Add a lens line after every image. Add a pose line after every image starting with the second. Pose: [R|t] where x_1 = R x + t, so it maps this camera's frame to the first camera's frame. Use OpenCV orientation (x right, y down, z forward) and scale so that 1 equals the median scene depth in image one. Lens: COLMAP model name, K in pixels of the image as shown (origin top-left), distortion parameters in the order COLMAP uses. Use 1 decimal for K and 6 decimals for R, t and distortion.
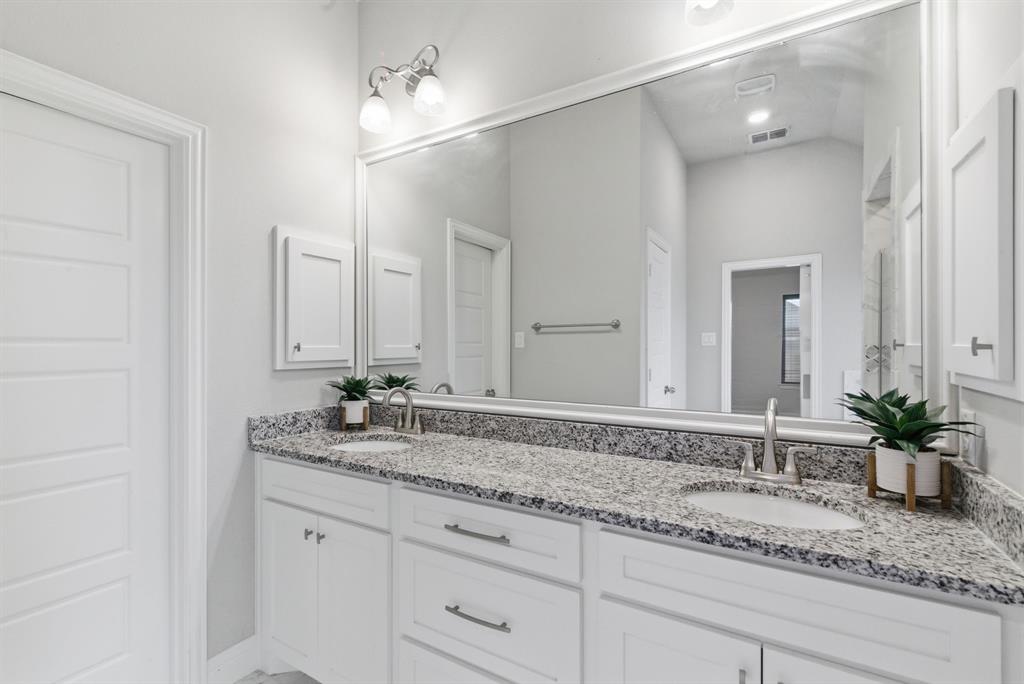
lens RADIAL K [[471.2, 0, 506.1], [0, 471.2, 346.2], [0, 0, 1]] dist [0.001181, 0.000038]
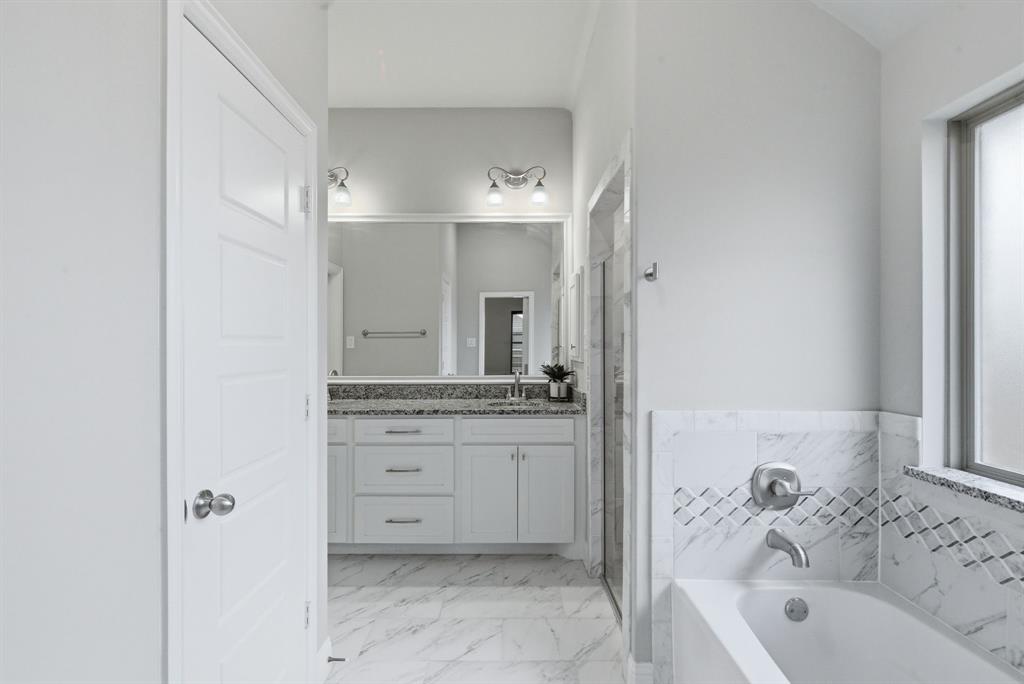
lens RADIAL K [[471.2, 0, 506.1], [0, 471.2, 346.2], [0, 0, 1]] dist [0.001181, 0.000038]
pose [[0.862617, 0.000737, 0.505857, -0.681125], [-0.000120, 0.999999, -0.001253, -0.000720], [-0.505858, 0.001020, 0.862616, -1.017934]]
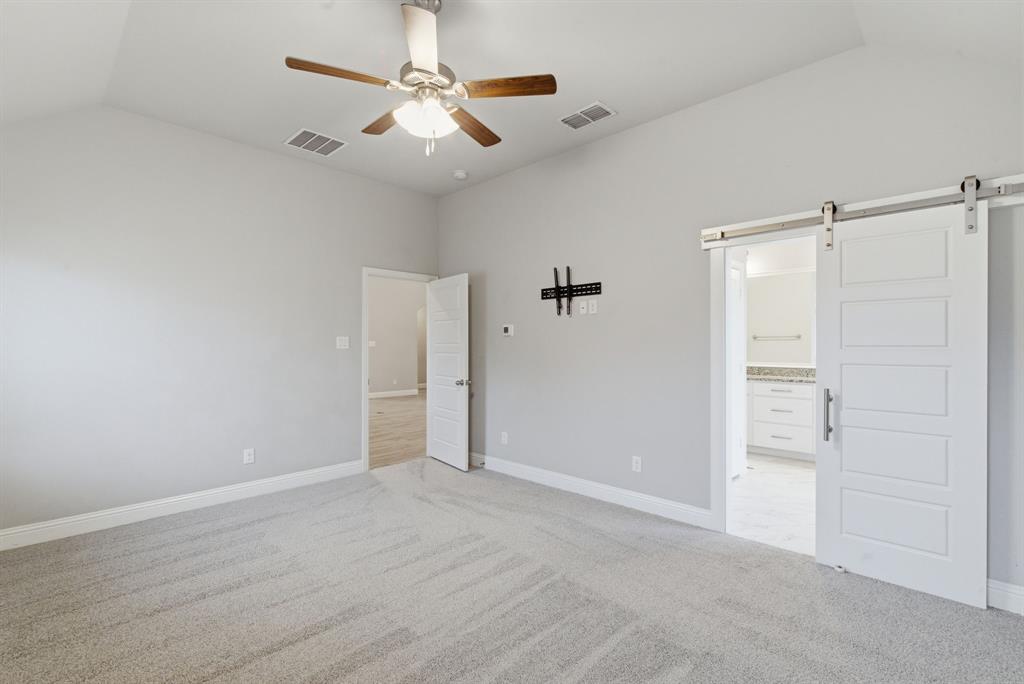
lens RADIAL K [[471.2, 0, 506.1], [0, 471.2, 346.2], [0, 0, 1]] dist [0.001181, 0.000038]
pose [[0.975136, 0.002798, -0.221590, -1.366462], [-0.002411, 0.999995, 0.002015, -0.003482], [0.221594, -0.001431, 0.975138, -3.262979]]
